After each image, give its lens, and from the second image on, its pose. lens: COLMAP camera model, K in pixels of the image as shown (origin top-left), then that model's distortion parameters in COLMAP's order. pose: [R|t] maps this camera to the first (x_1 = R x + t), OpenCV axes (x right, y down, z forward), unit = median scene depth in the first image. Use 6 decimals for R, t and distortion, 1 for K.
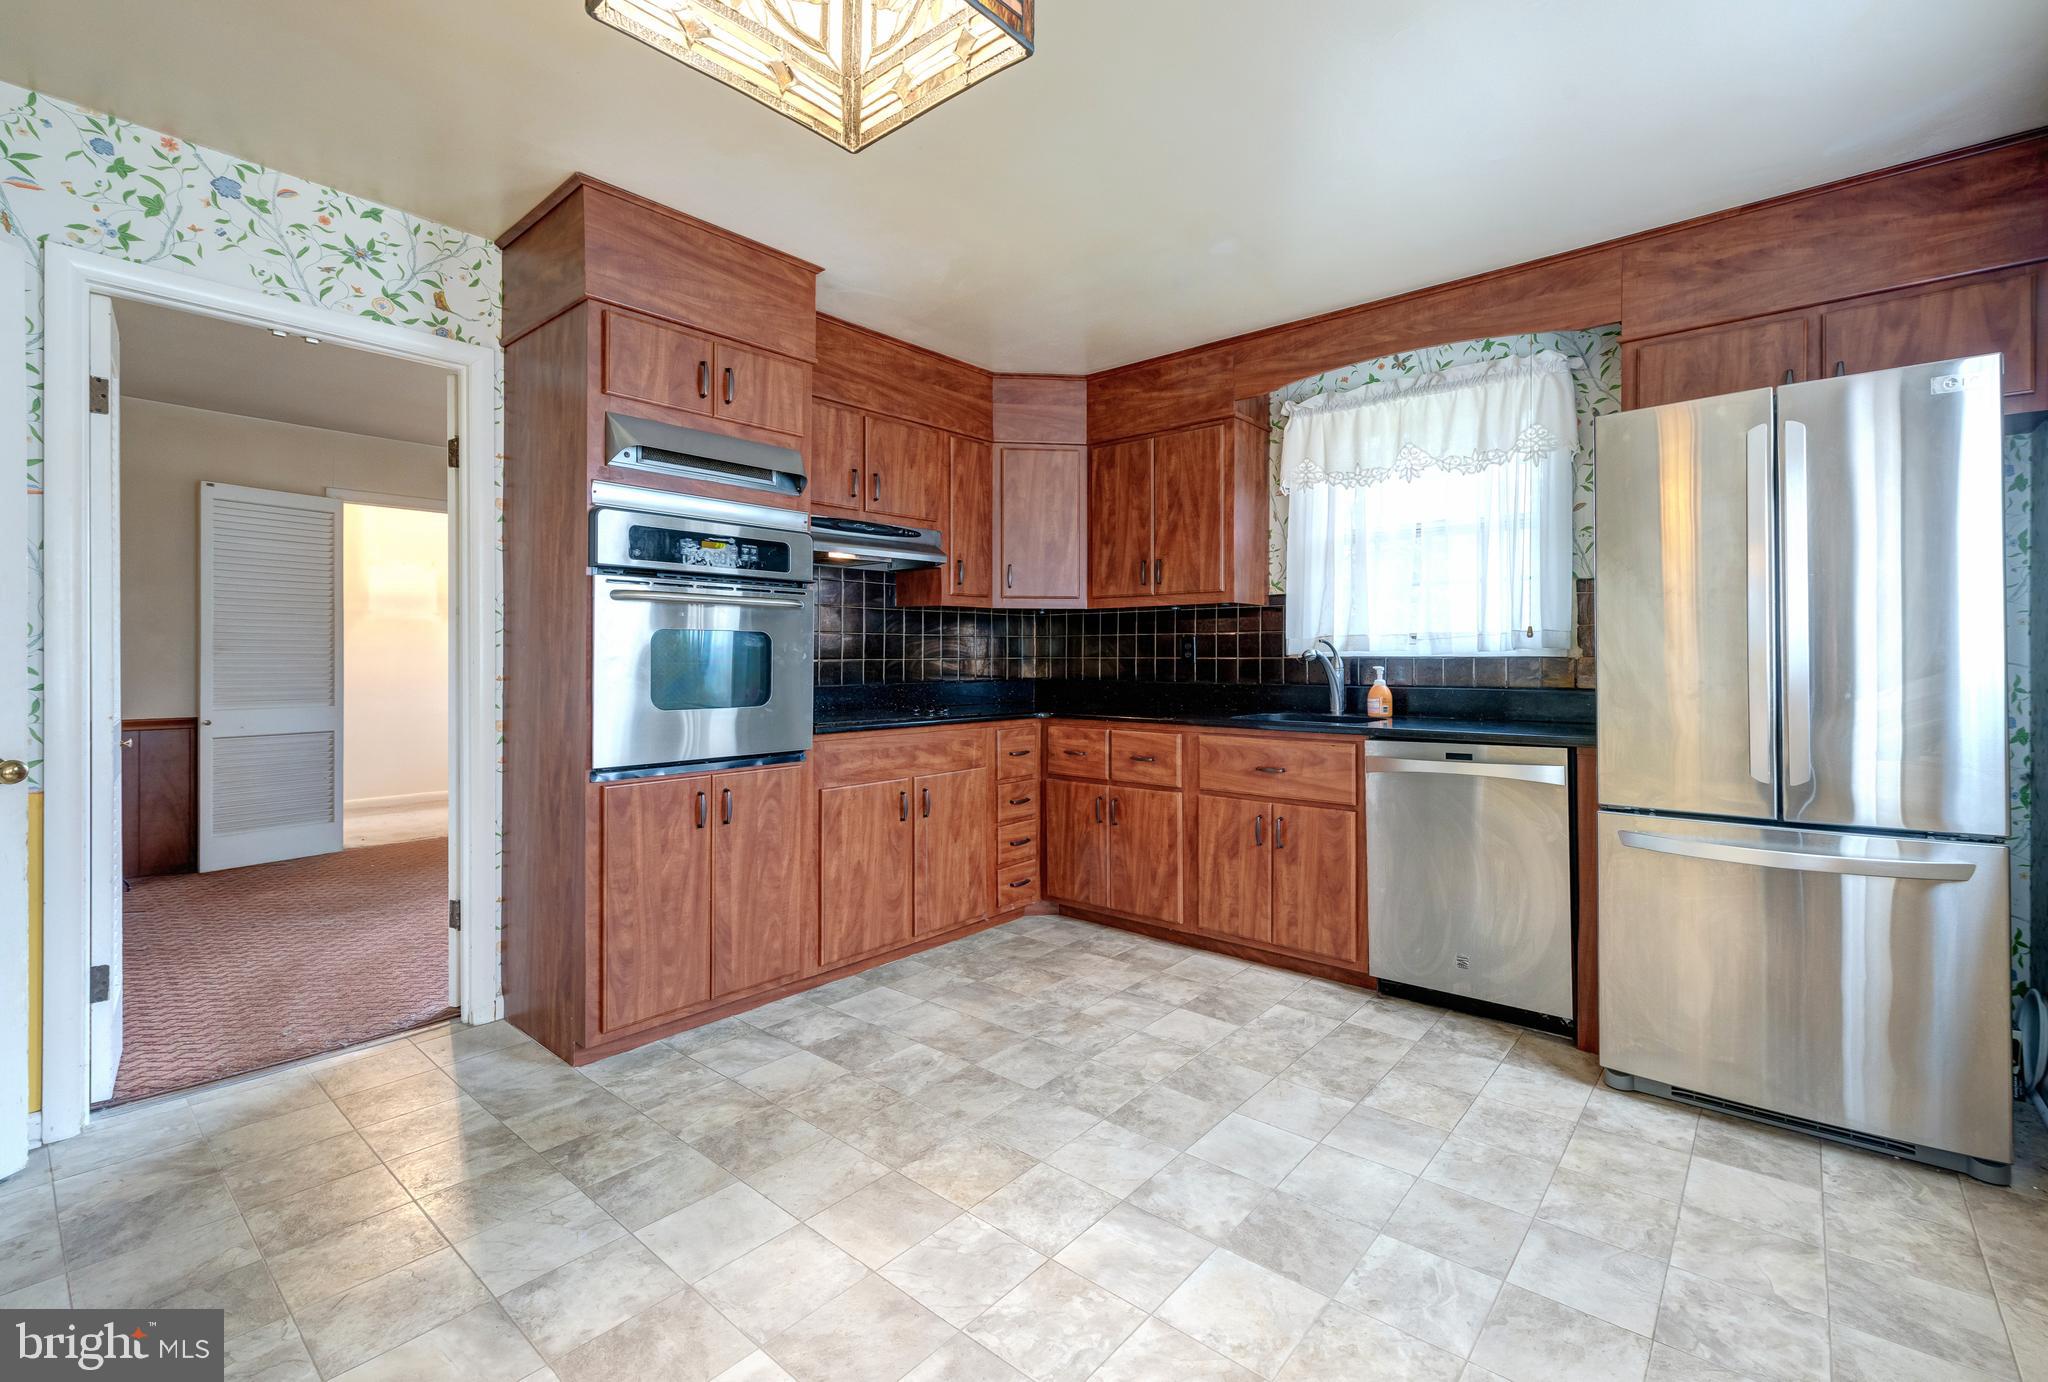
lens RADIAL K [[894.4, 0, 1128.2], [0, 894.4, 659.3], [0, 0, 1]] dist [-0.000227, 0.000729]
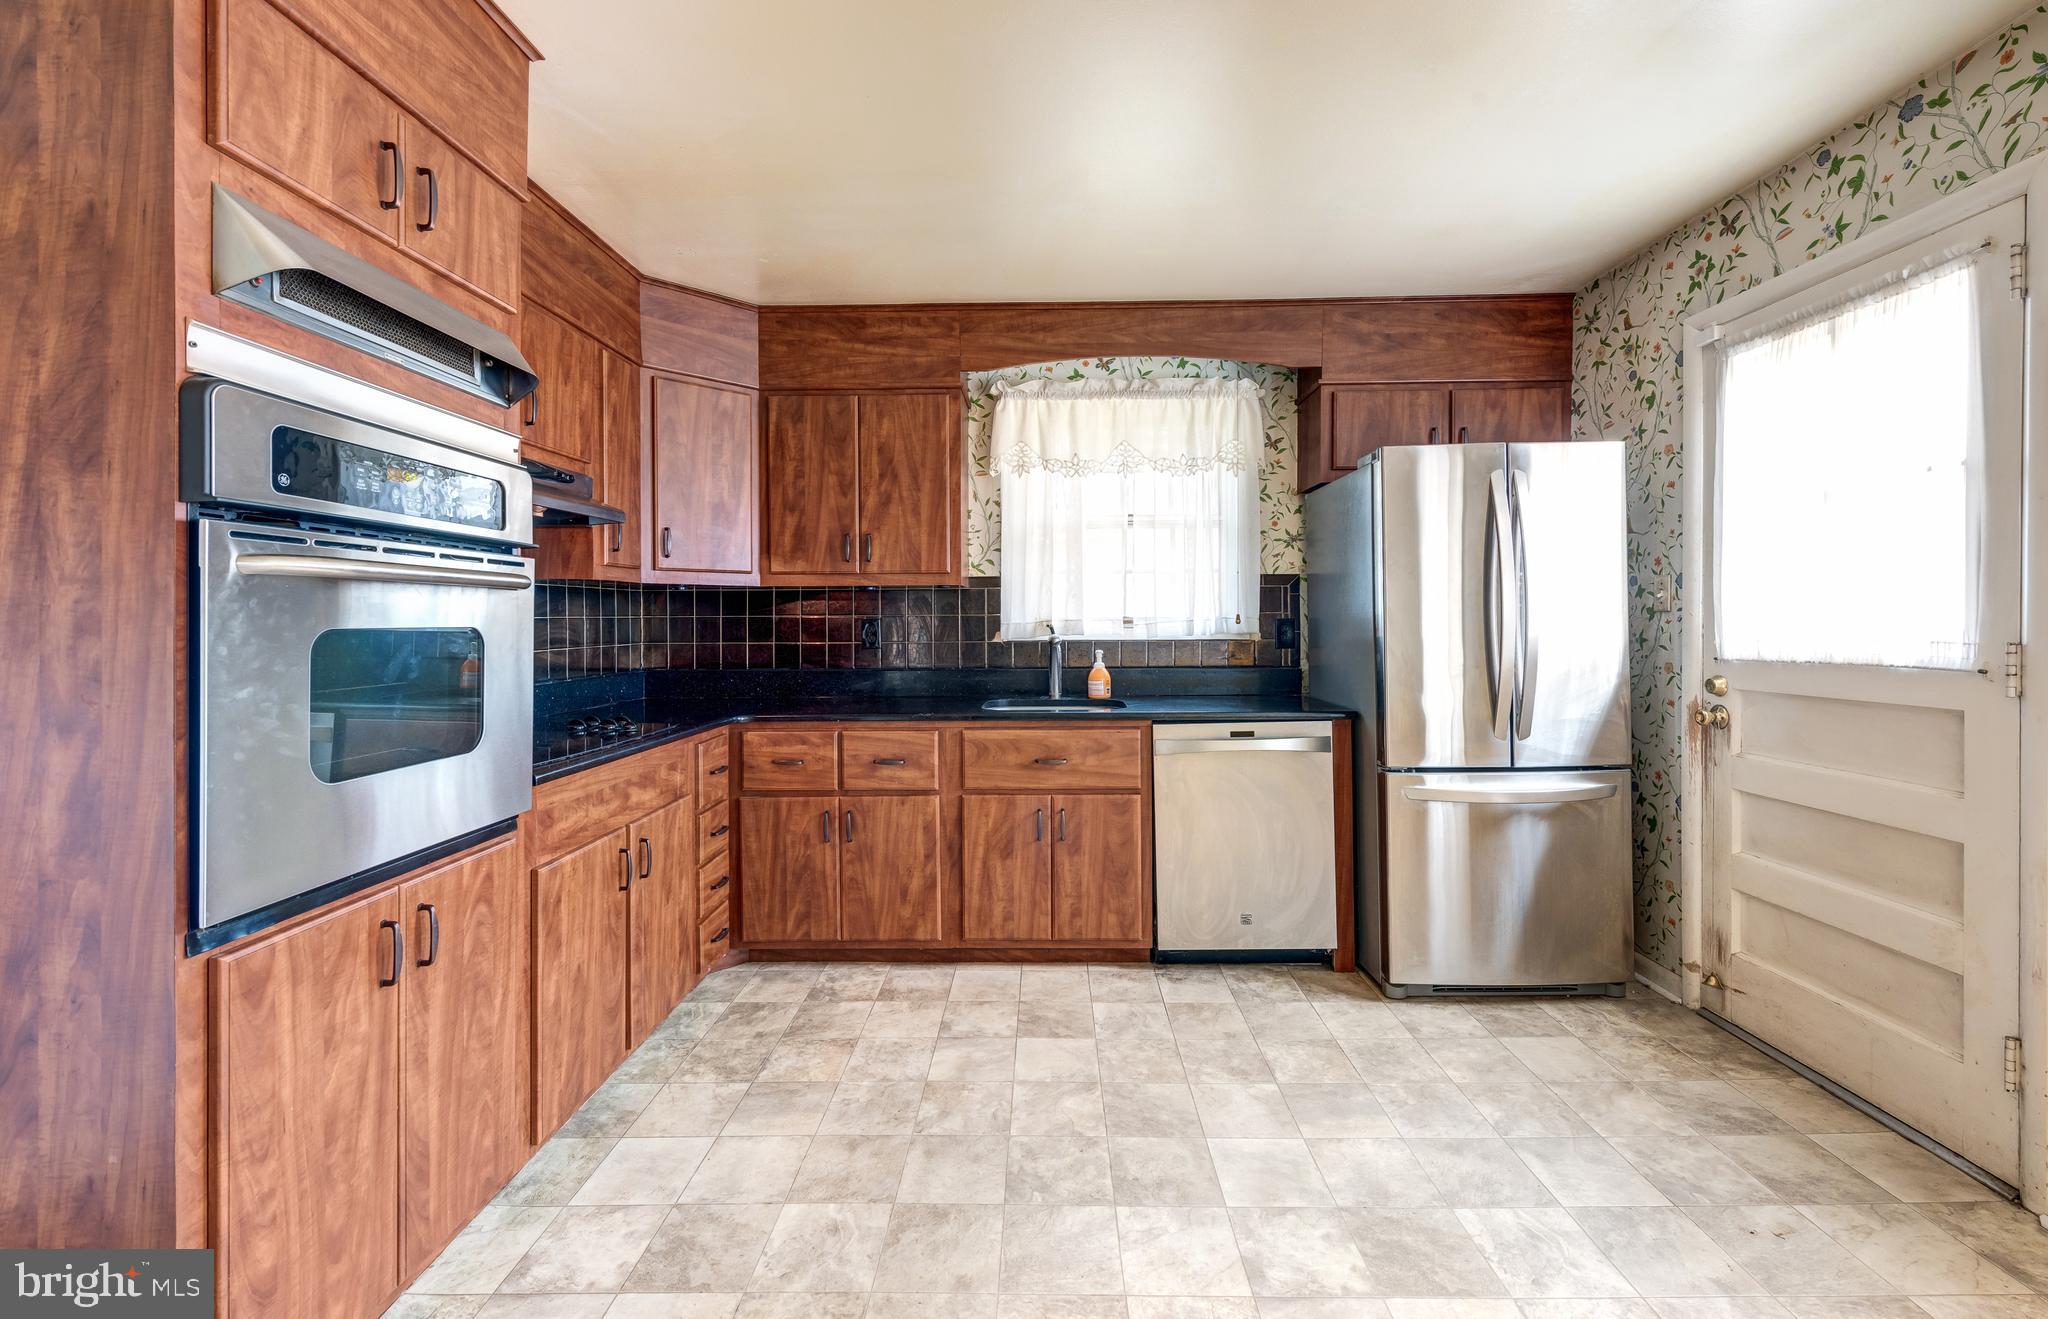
lens RADIAL K [[826.3, 0, 1041.9], [0, 826.3, 624.1], [0, 0, 1]] dist [0.010128, -0.003073]
pose [[0.798237, -0.007350, 0.602299, -0.446777], [0.005671, 0.999973, 0.004687, -0.034203], [-0.602317, -0.000326, 0.798257, 0.332957]]
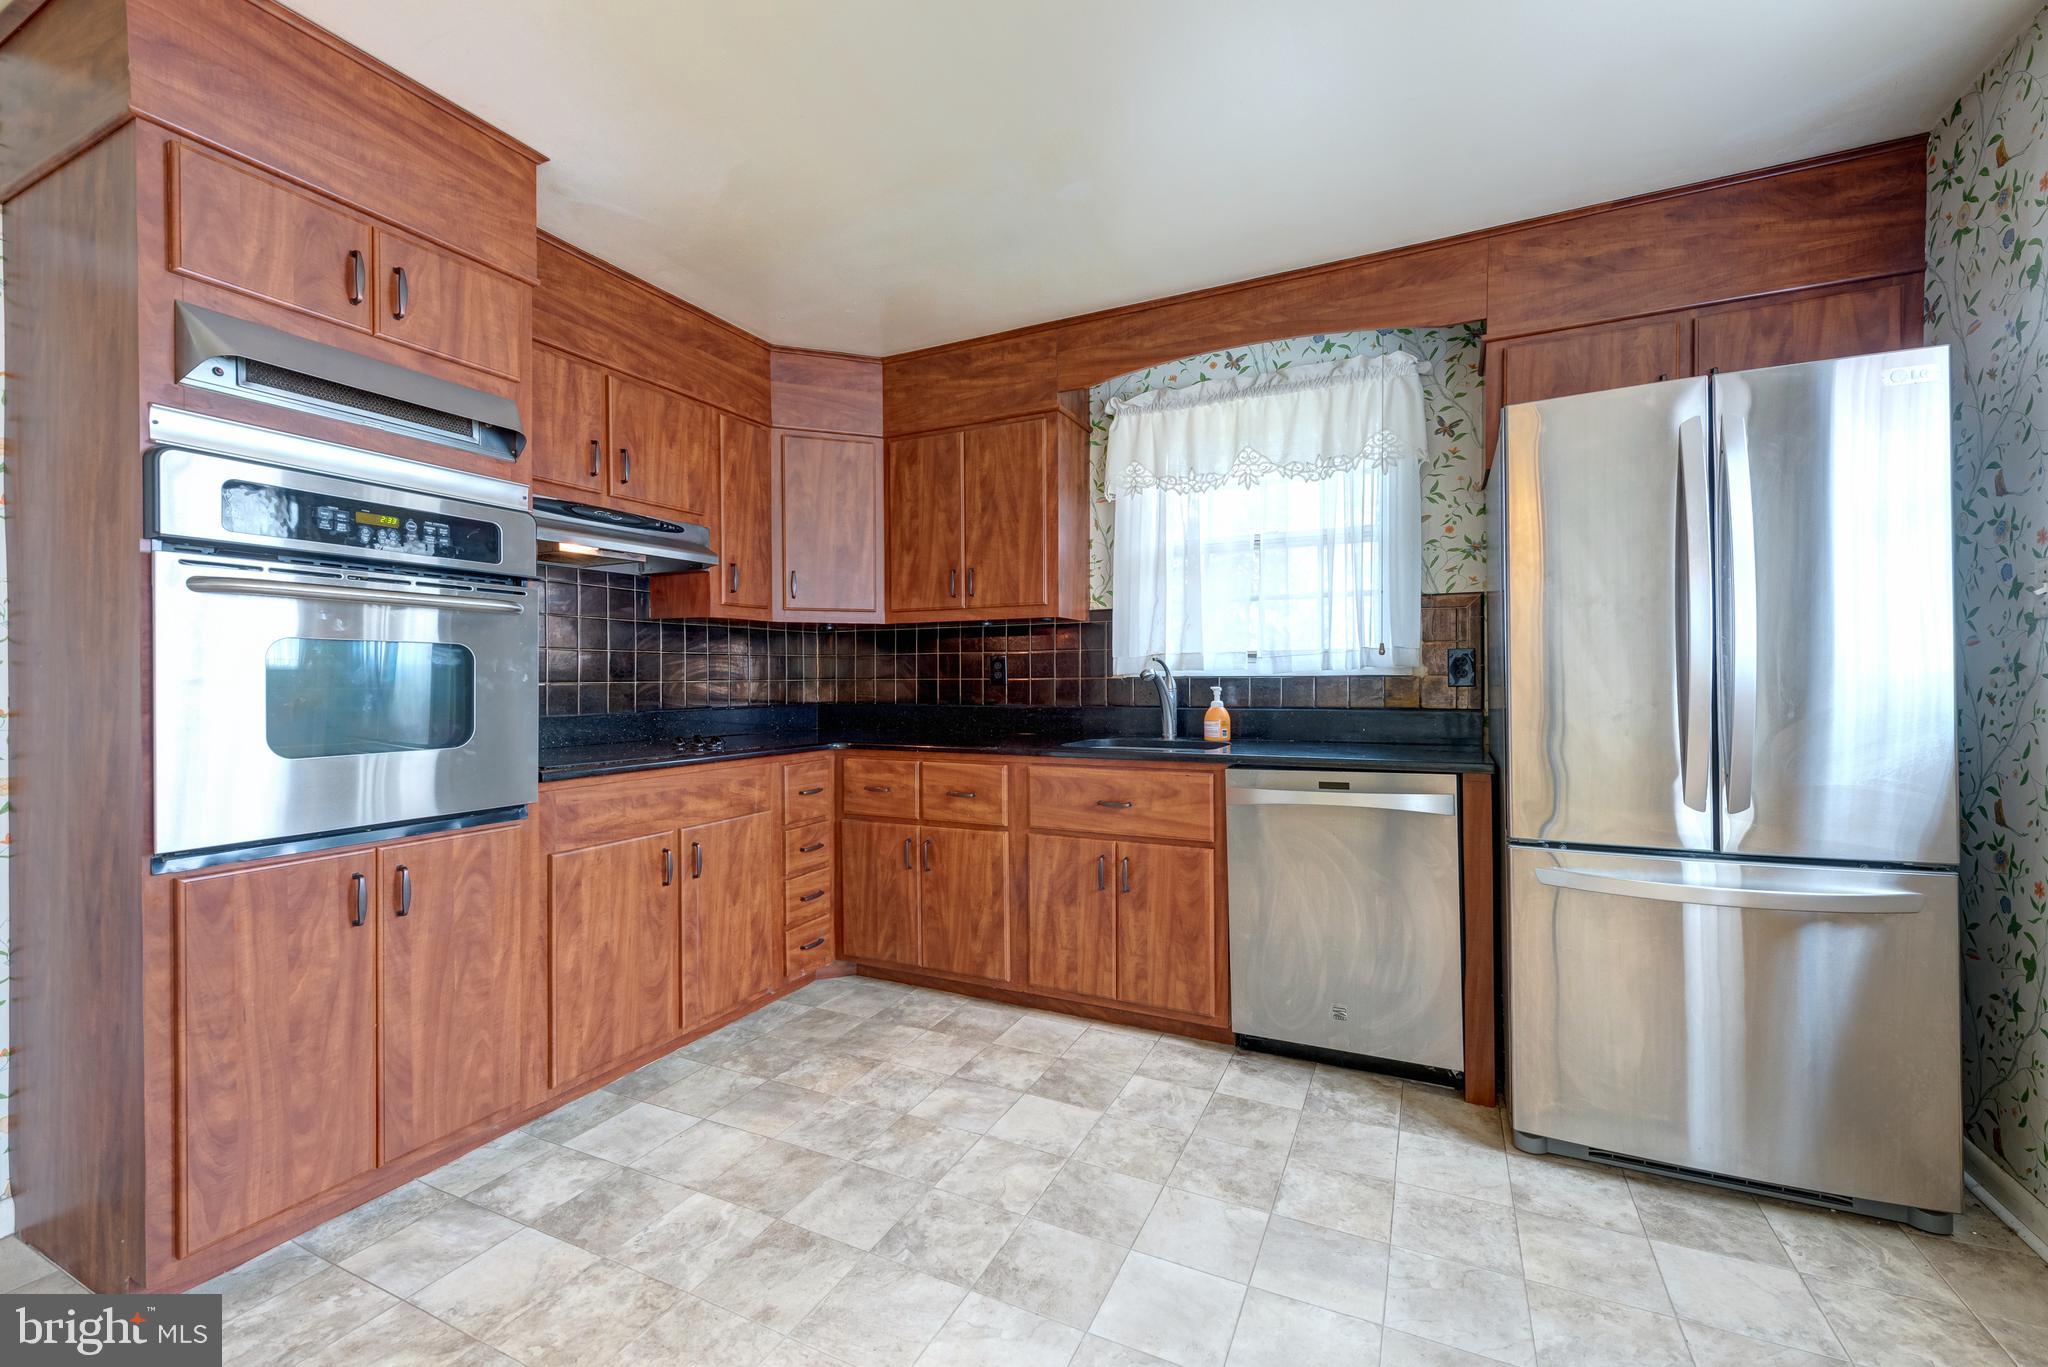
lens RADIAL K [[827.9, 0, 1056.1], [0, 827.9, 686.1], [0, 0, 1]] dist [0.011498, -0.003746]
pose [[0.976617, -0.006515, 0.214886, -0.084059], [0.005321, 0.999967, 0.006133, 0.001503], [-0.214919, -0.004846, 0.976620, 0.244102]]
